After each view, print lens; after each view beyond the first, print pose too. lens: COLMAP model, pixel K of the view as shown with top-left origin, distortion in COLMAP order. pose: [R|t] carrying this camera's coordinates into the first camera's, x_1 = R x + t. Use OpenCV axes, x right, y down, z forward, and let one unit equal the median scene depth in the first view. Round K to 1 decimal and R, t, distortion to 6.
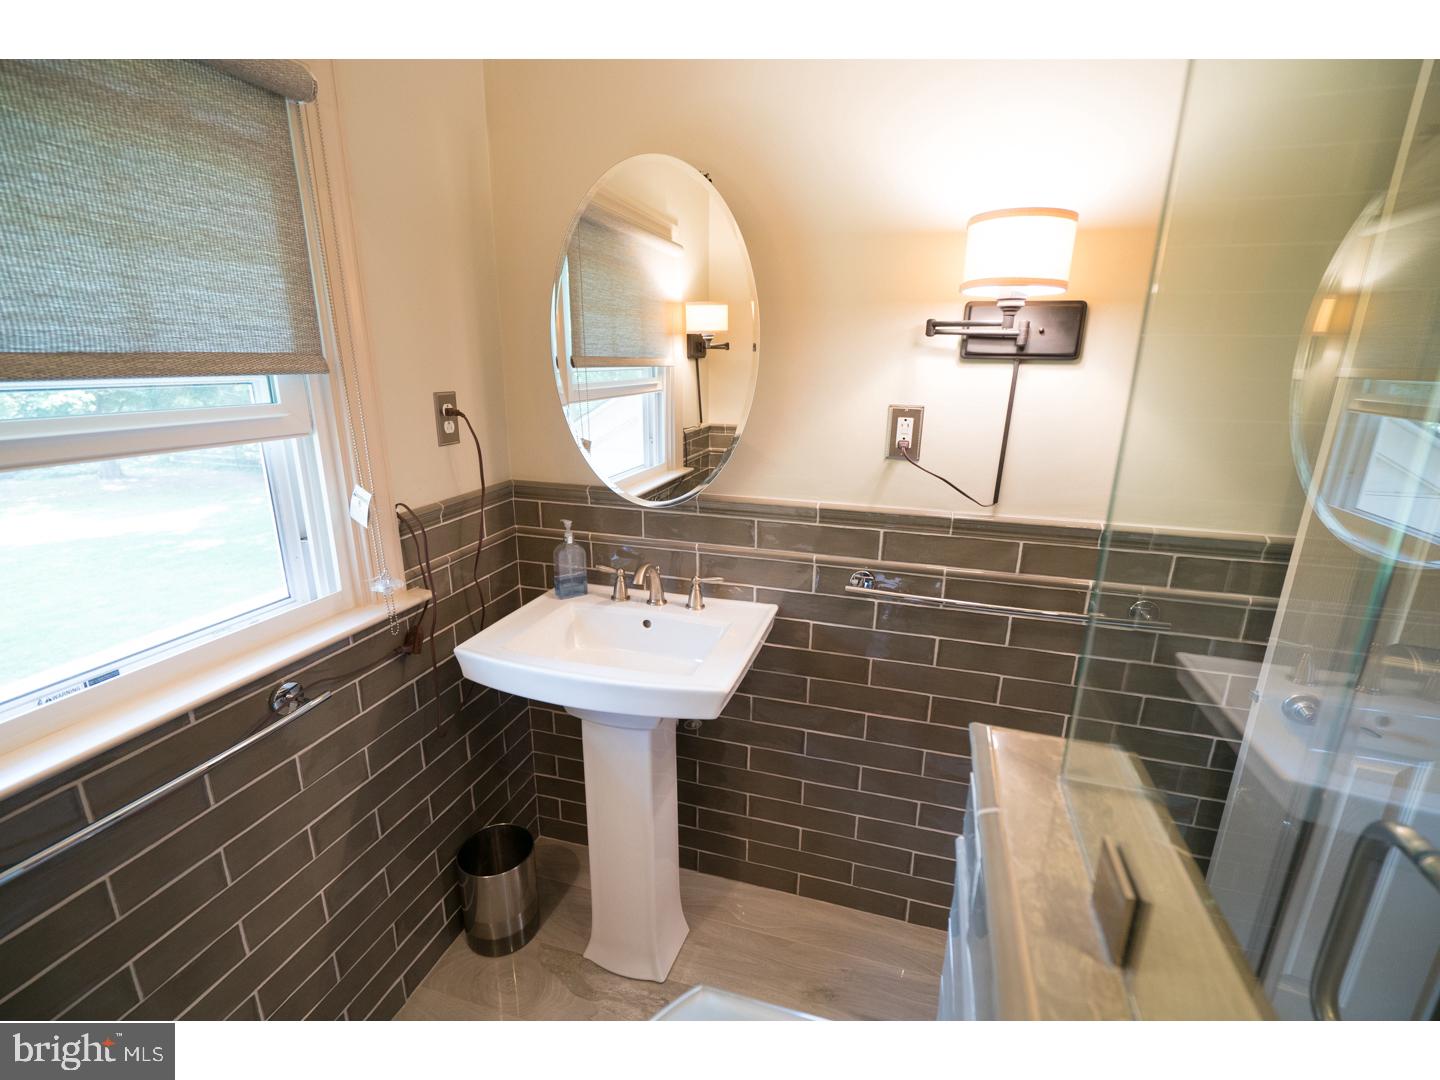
lens RADIAL K [[646.6, 0, 720.0], [0, 646.6, 540.0], [0, 0, 1]] dist [-0.001136, -0.000237]
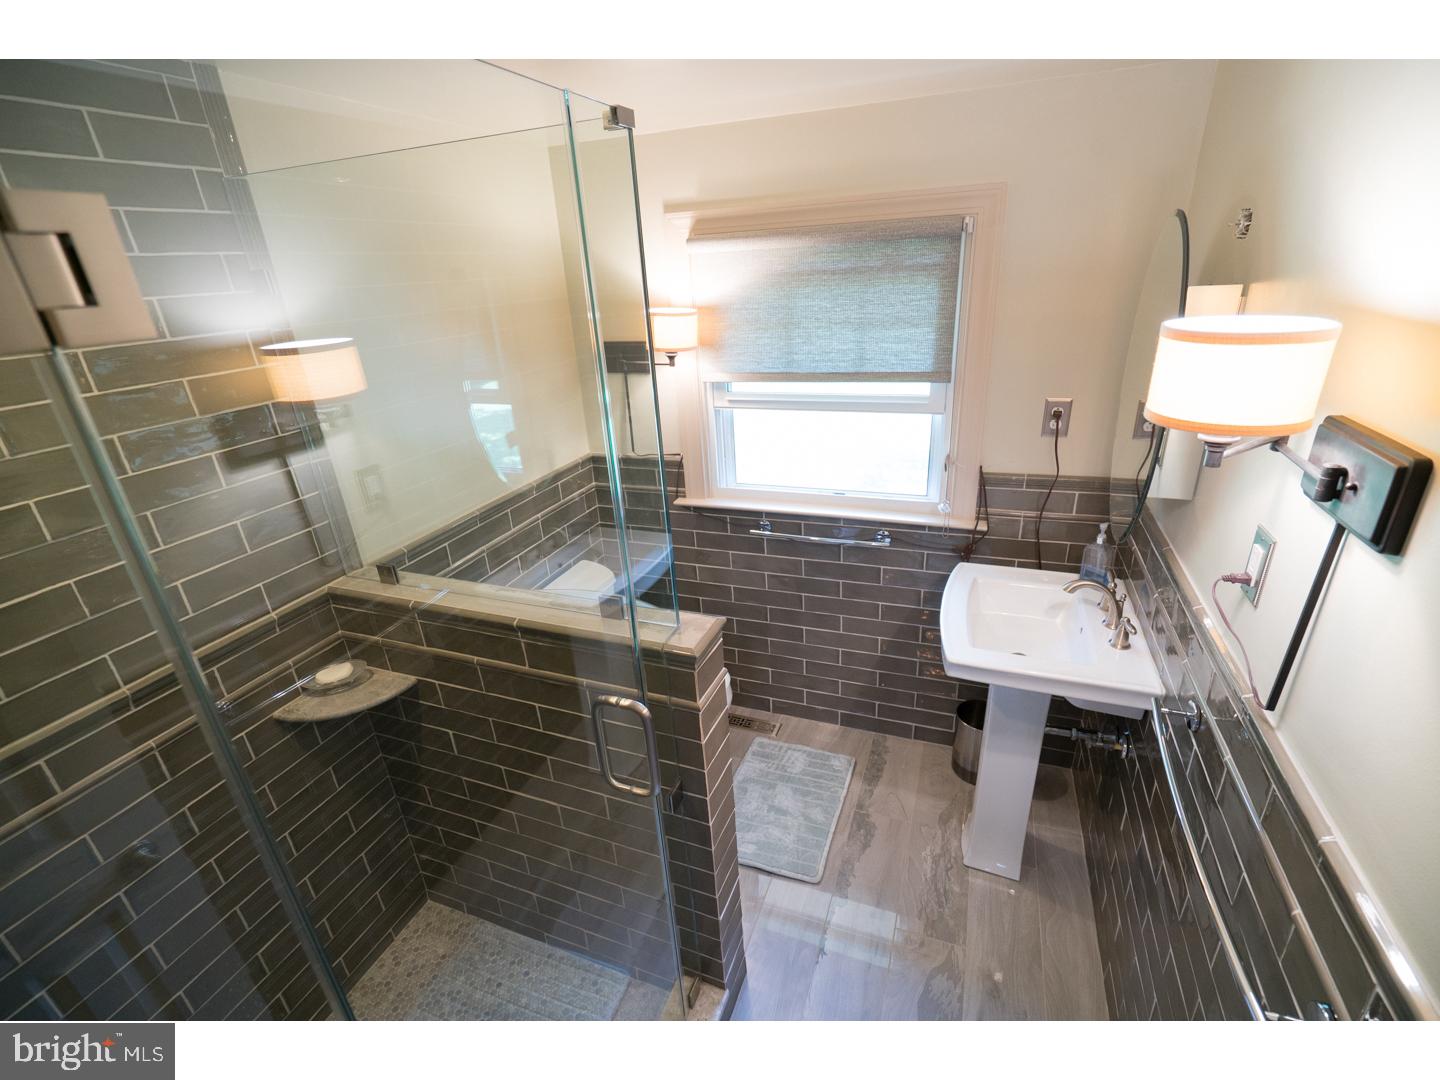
lens RADIAL K [[646.6, 0, 720.0], [0, 646.6, 540.0], [0, 0, 1]] dist [-0.001136, -0.000237]
pose [[-0.085200, 0.388652, -0.917437, 1.345601], [-0.213793, 0.892207, 0.397818, -0.484335], [0.973156, 0.230036, 0.007075, 0.518580]]
